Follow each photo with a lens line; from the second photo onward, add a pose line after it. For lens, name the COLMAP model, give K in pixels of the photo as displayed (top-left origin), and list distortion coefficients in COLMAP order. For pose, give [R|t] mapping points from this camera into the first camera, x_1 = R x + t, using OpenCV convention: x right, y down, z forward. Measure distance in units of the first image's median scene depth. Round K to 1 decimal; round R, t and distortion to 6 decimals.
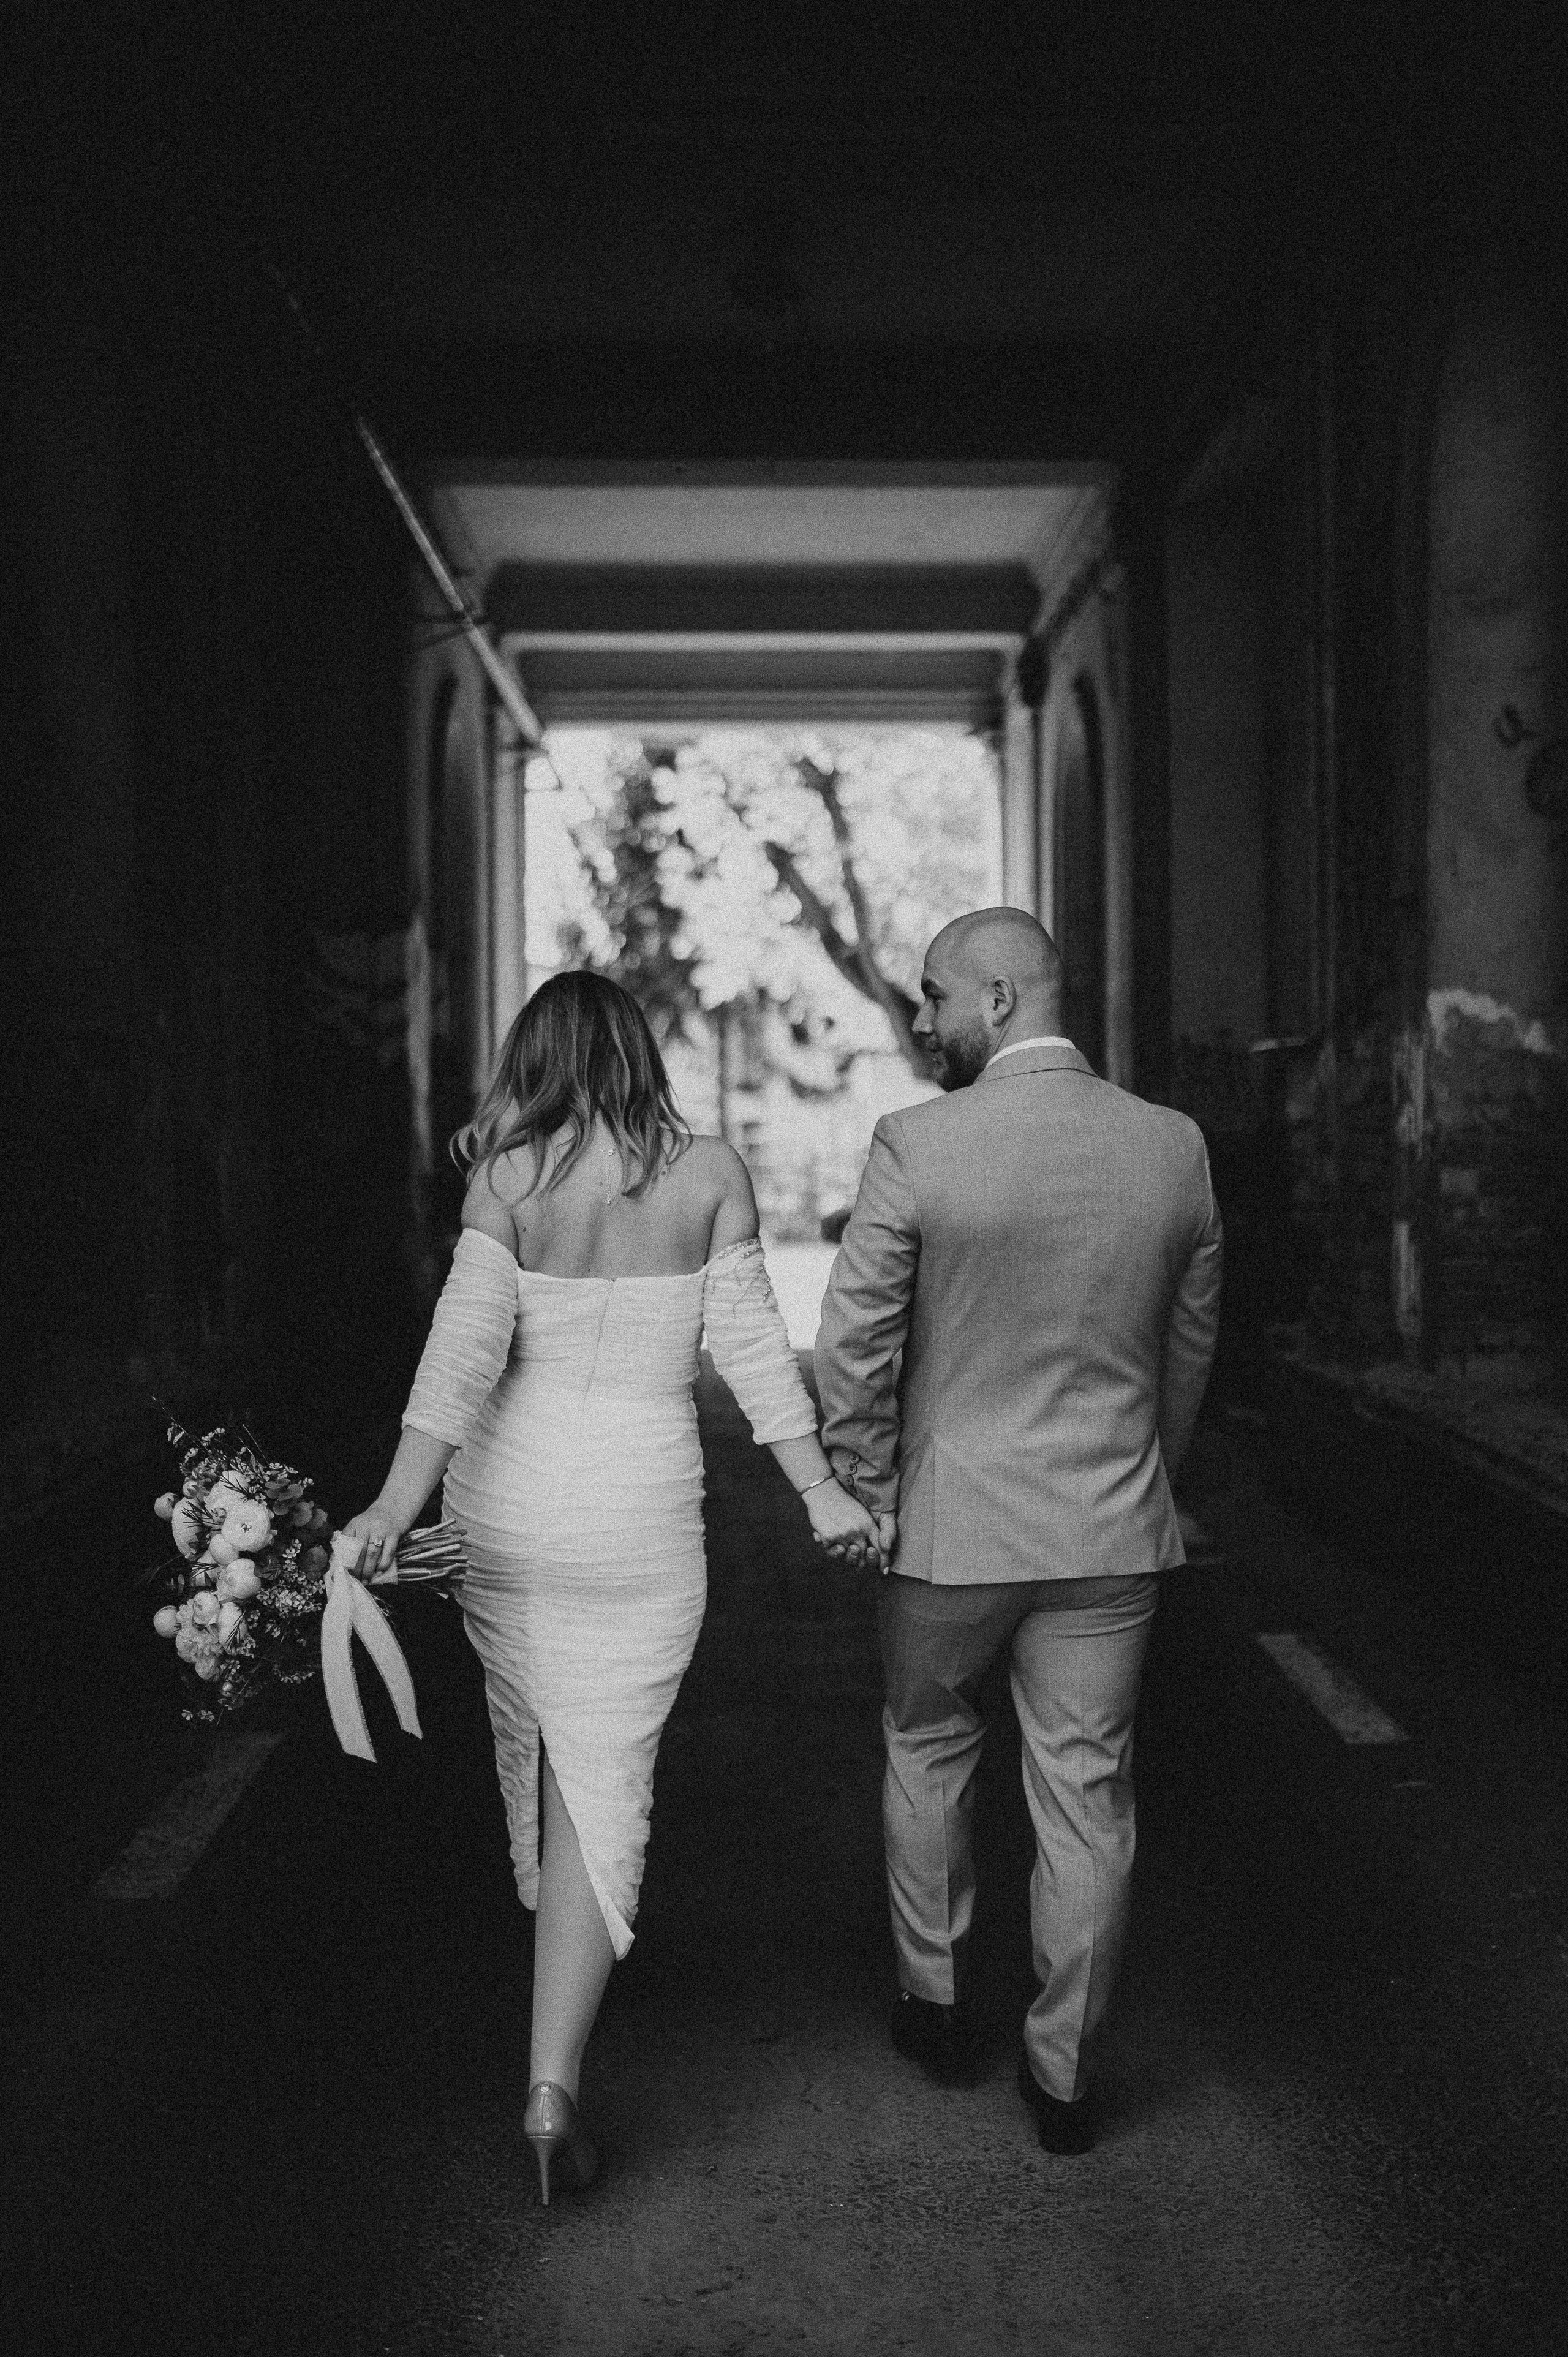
lens RADIAL K [[2238.1, 0, 793.6], [0, 2238.1, 1137.1], [0, 0, 1]] dist [-0.022140, 0.034132]
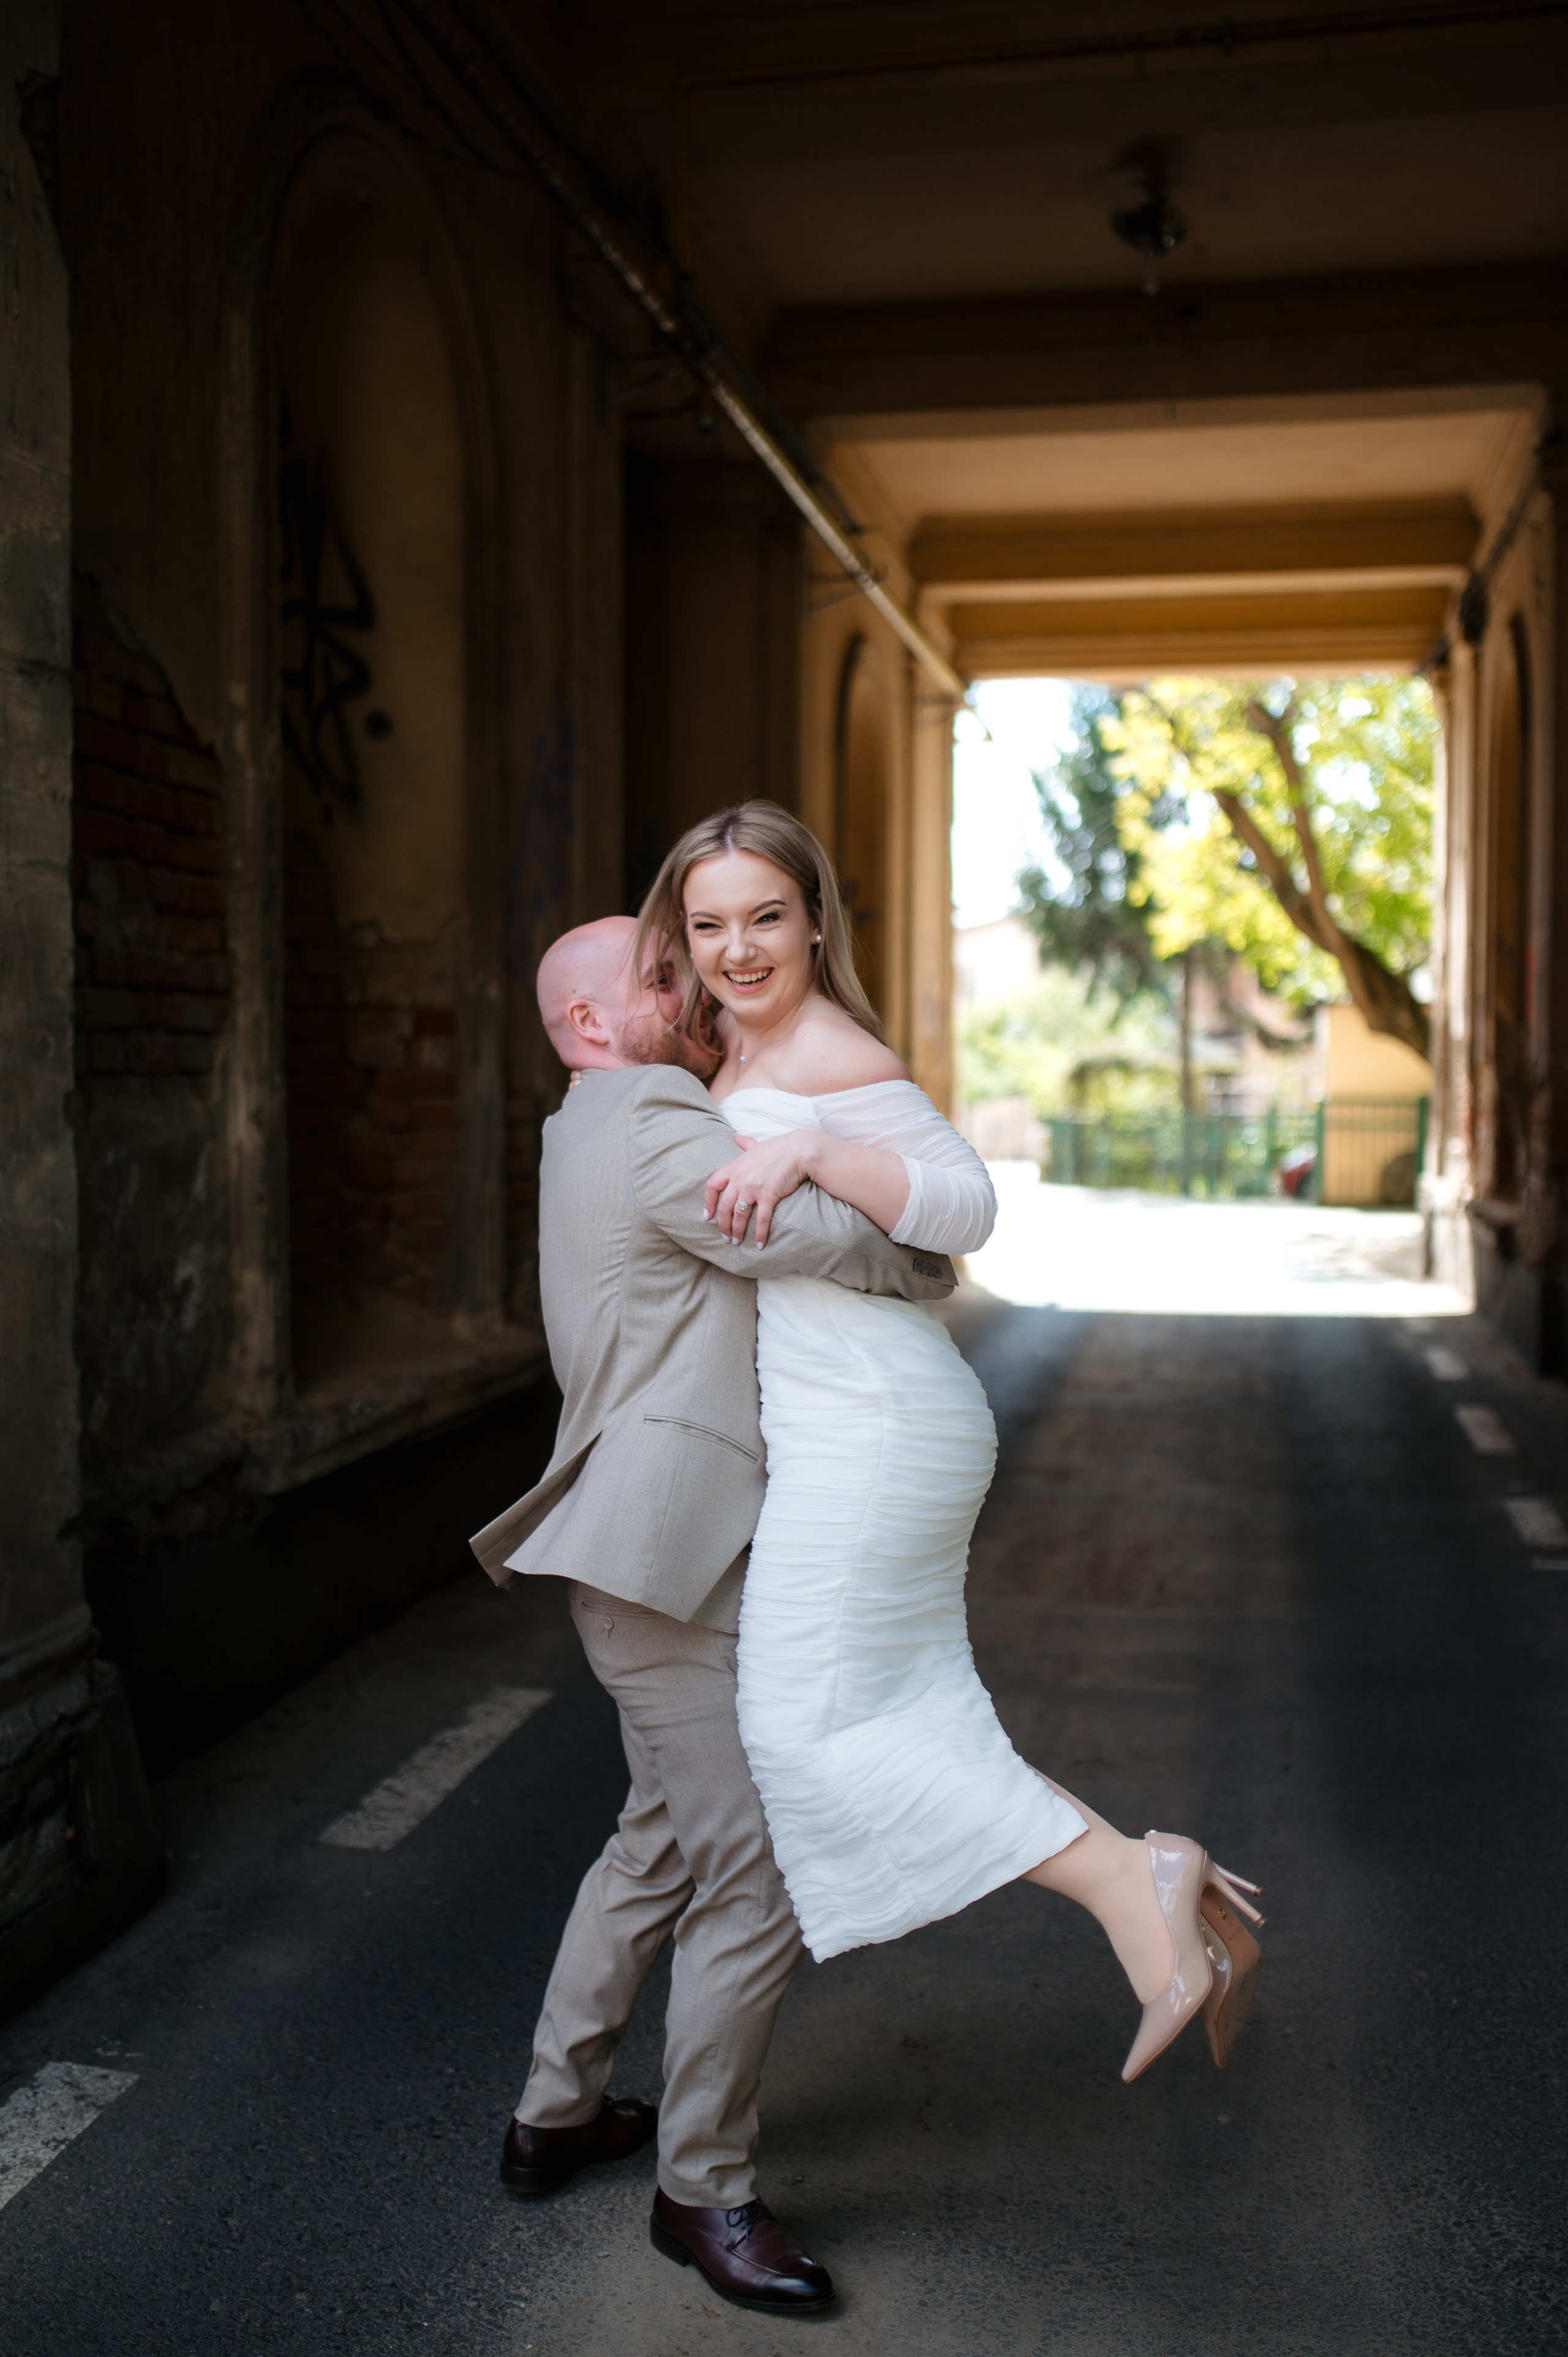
lens RADIAL K [[2238.1, 0, 793.6], [0, 2238.1, 1137.1], [0, 0, 1]] dist [-0.022140, 0.034132]
pose [[0.975983, 0.016522, -0.217221, 0.036256], [-0.010941, 0.999579, 0.026873, -0.006338], [0.217573, -0.023851, 0.975753, 0.008282]]
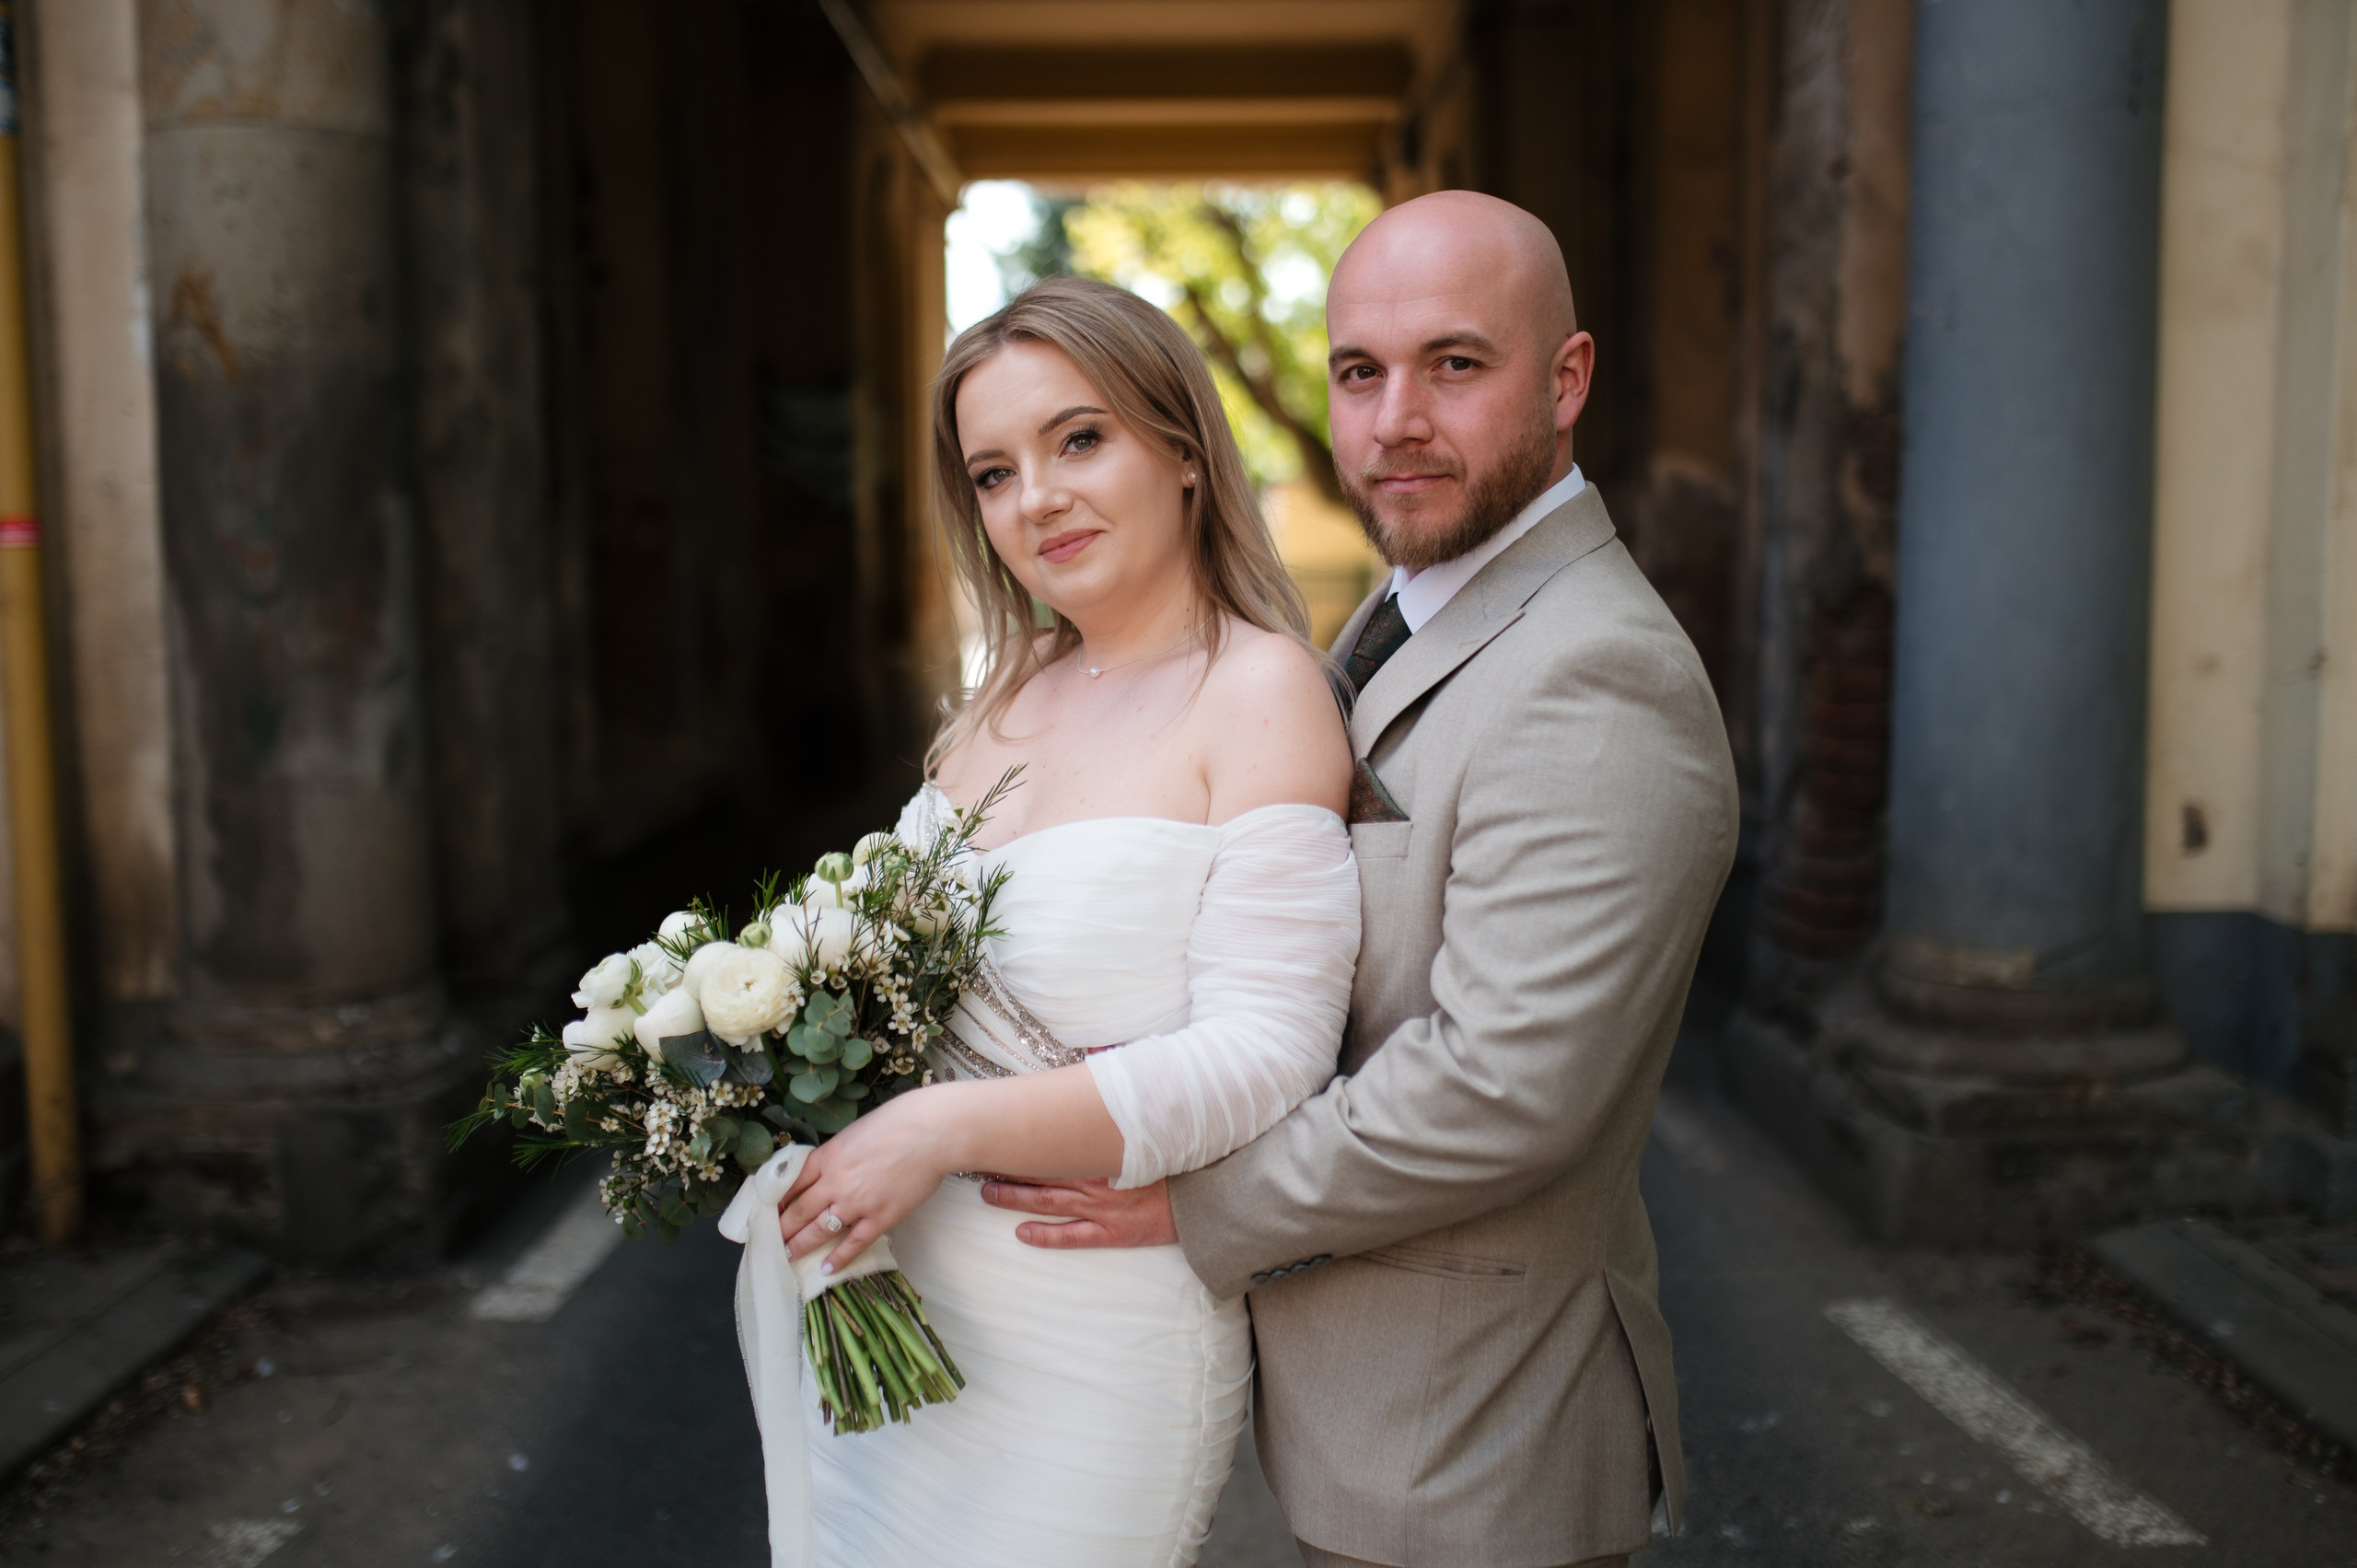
lens RADIAL K [[2314.0, 0, 1178.5], [0, 2314.0, 784.0], [0, 0, 1]] dist [-0.012390, 0.009441]
pose [[0.999759, -0.005633, -0.021222, 0.015790], [0.007661, 0.995282, 0.096717, -0.002792], [0.020577, -0.096856, 0.995086, -0.171124]]
